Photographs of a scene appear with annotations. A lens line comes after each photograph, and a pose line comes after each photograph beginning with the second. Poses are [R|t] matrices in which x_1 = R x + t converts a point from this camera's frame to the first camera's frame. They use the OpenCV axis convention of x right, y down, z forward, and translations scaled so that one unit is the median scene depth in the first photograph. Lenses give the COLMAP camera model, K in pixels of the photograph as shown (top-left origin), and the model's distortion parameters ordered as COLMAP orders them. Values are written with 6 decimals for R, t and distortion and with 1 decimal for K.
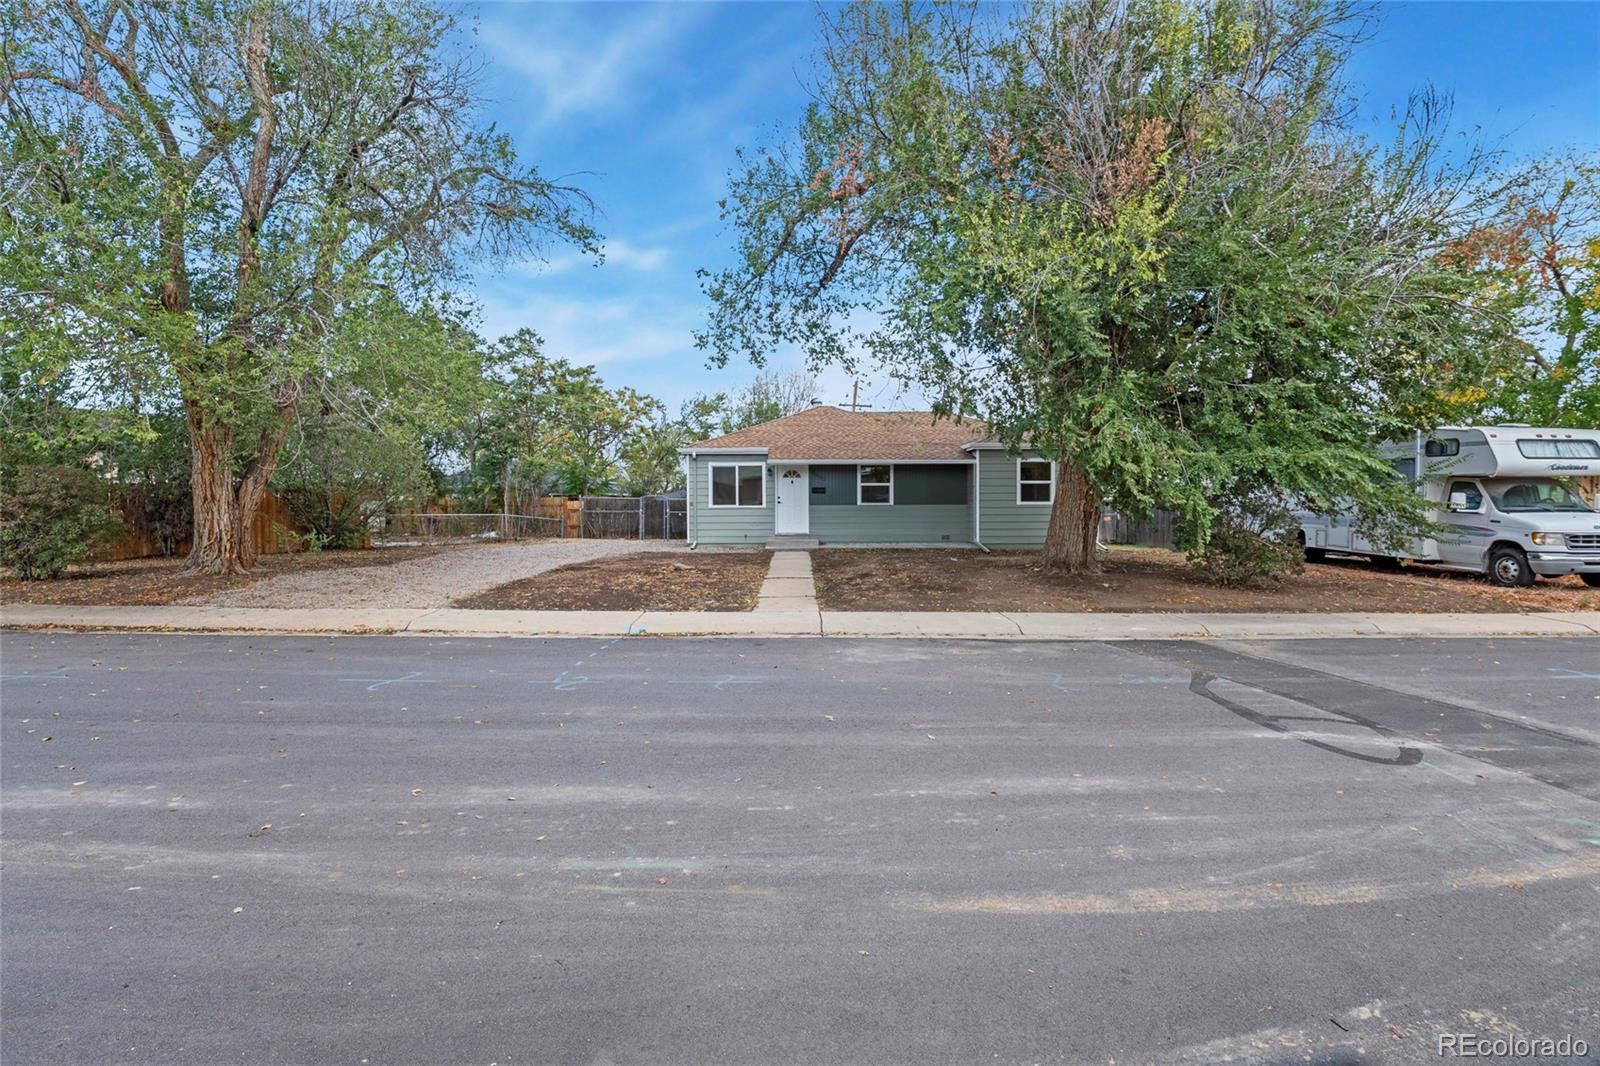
lens RADIAL K [[765.8, 0, 800.0], [0, 765.8, 533.0], [0, 0, 1]] dist [-0.055181, 0.000257]
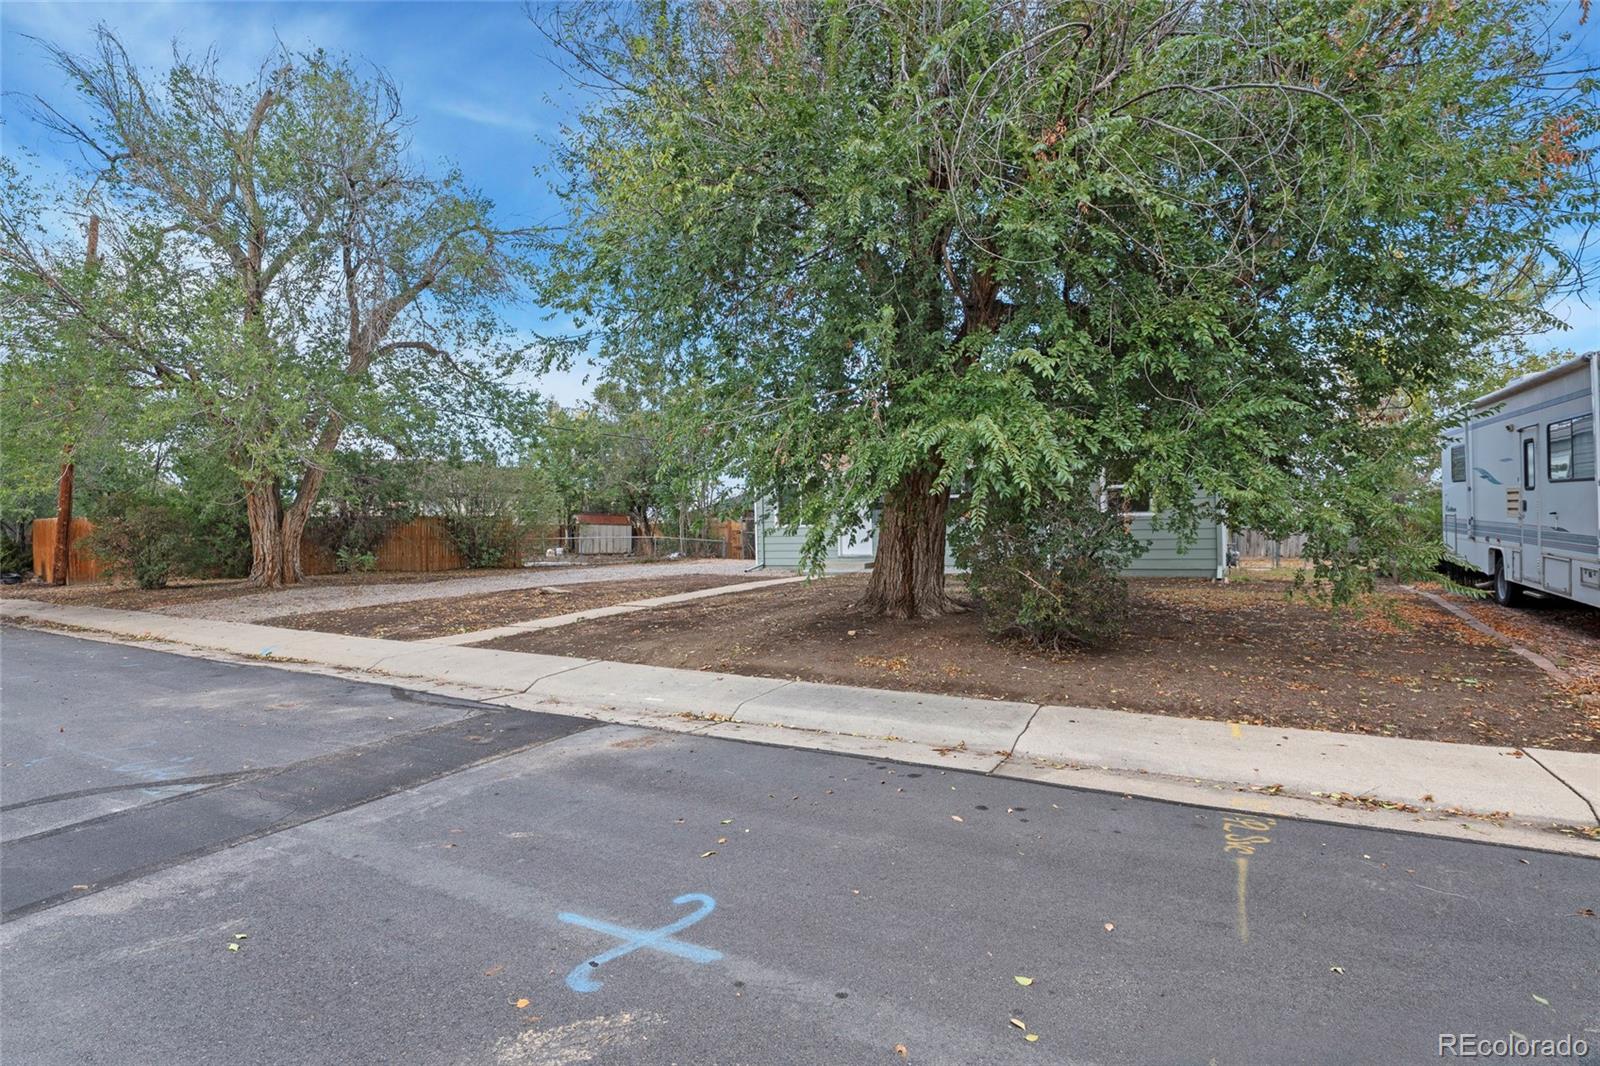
lens RADIAL K [[783.9, 0, 800.0], [0, 783.9, 533.0], [0, 0, 1]] dist [-0.003418, -0.000438]
pose [[0.881033, -0.012590, -0.472887, 0.378348], [0.000629, 0.999676, -0.025443, -0.001779], [0.473054, 0.022119, 0.880756, 0.149349]]
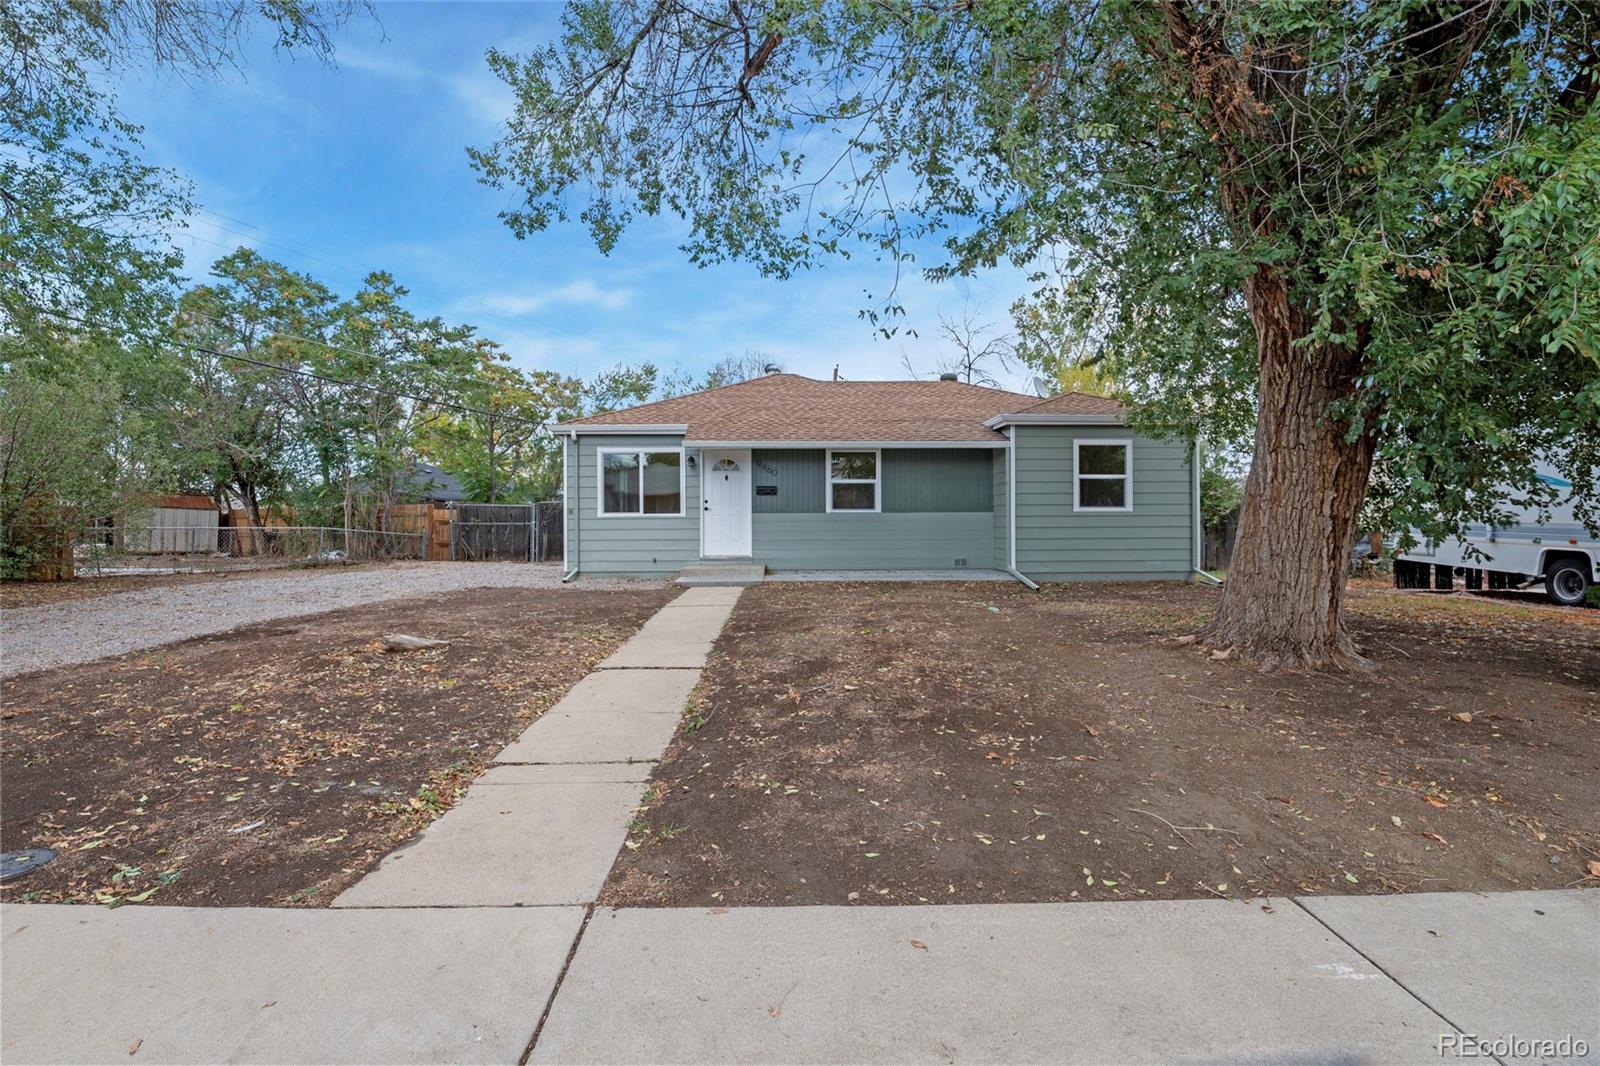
lens RADIAL K [[798.3, 0, 800.0], [0, 798.3, 533.0], [0, 0, 1]] dist [-0.023261, -0.000301]
pose [[0.999822, -0.001148, 0.018815, 0.040010], [0.001494, 0.999830, -0.018365, -0.006813], [-0.018790, 0.018390, 0.999654, 0.321306]]
